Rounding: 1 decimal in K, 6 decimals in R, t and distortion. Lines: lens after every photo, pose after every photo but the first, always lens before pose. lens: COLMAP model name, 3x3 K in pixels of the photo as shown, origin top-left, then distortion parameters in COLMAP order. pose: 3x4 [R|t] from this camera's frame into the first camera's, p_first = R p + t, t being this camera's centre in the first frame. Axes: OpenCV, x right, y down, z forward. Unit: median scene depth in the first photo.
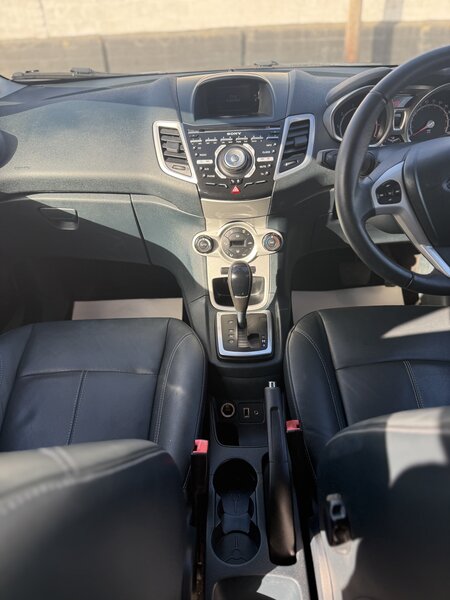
lens RADIAL K [[434.3, 0, 224.8], [0, 434.3, 318.9], [0, 0, 1]] dist [0.003960, -0.025865]
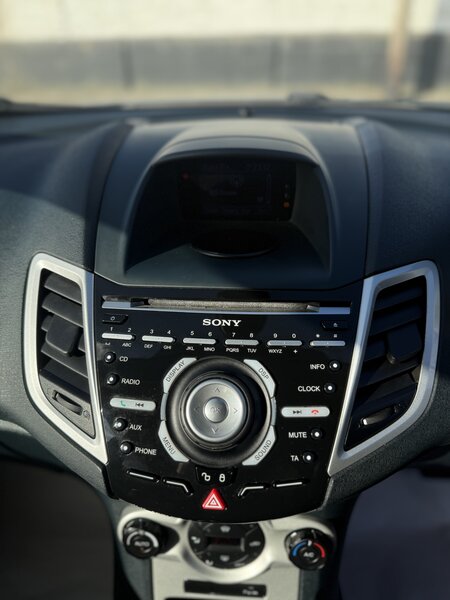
lens RADIAL K [[420.5, 0, 230.8], [0, 420.5, 299.1], [0, 0, 1]] dist [0.047303, -0.002710]
pose [[0.997631, 0.058928, -0.035500, 0.037947], [-0.060278, 0.997449, -0.038249, -0.410782], [0.033156, 0.040298, 0.998637, 0.613935]]
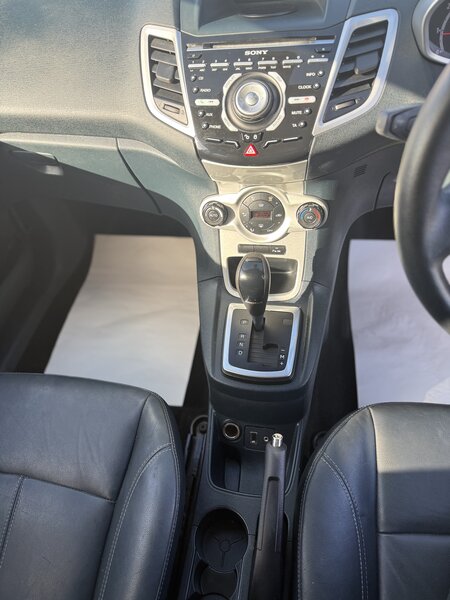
lens RADIAL K [[428.6, 0, 227.4], [0, 428.6, 300.7], [0, 0, 1]] dist [0.005096, -0.004109]
pose [[0.983474, 0.088629, -0.157870, 0.103637], [-0.047132, 0.967252, 0.249404, -0.221310], [0.174805, -0.237842, 0.955445, 0.302788]]
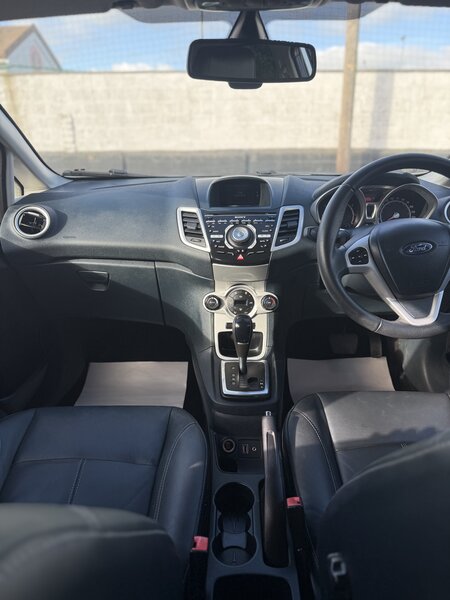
lens RADIAL K [[442.9, 0, 220.9], [0, 442.9, 302.7], [0, 0, 1]] dist [0.009569, -0.006629]
pose [[0.999373, 0.034097, -0.009498, -0.014163], [-0.035394, 0.965074, -0.259577, 0.153336], [0.000315, 0.259750, 0.965676, -0.192371]]
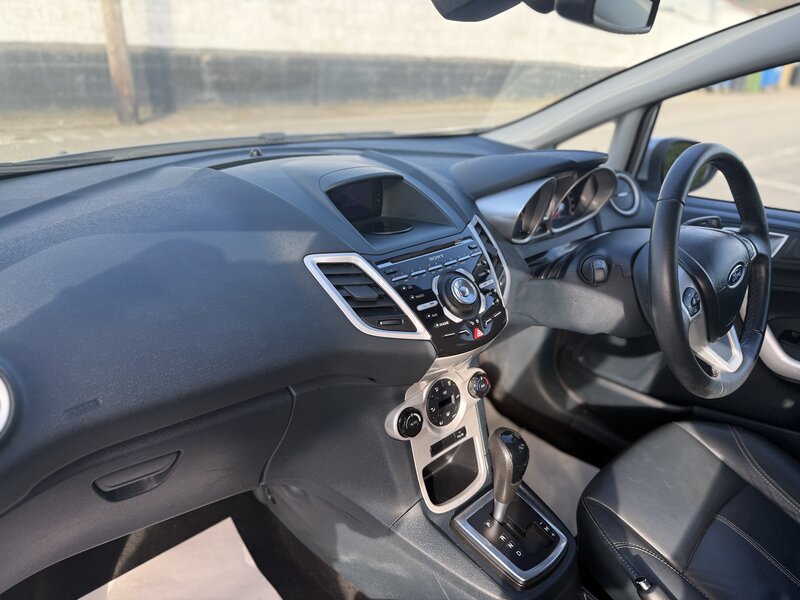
lens RADIAL K [[590.5, 0, 390.2], [0, 590.5, 301.0], [0, 0, 1]] dist [0.009569, -0.006629]
pose [[0.738927, -0.214843, 0.638616, -0.617862], [0.329913, 0.941778, -0.064902, -0.307416], [-0.587491, 0.258645, 0.766784, 0.322722]]
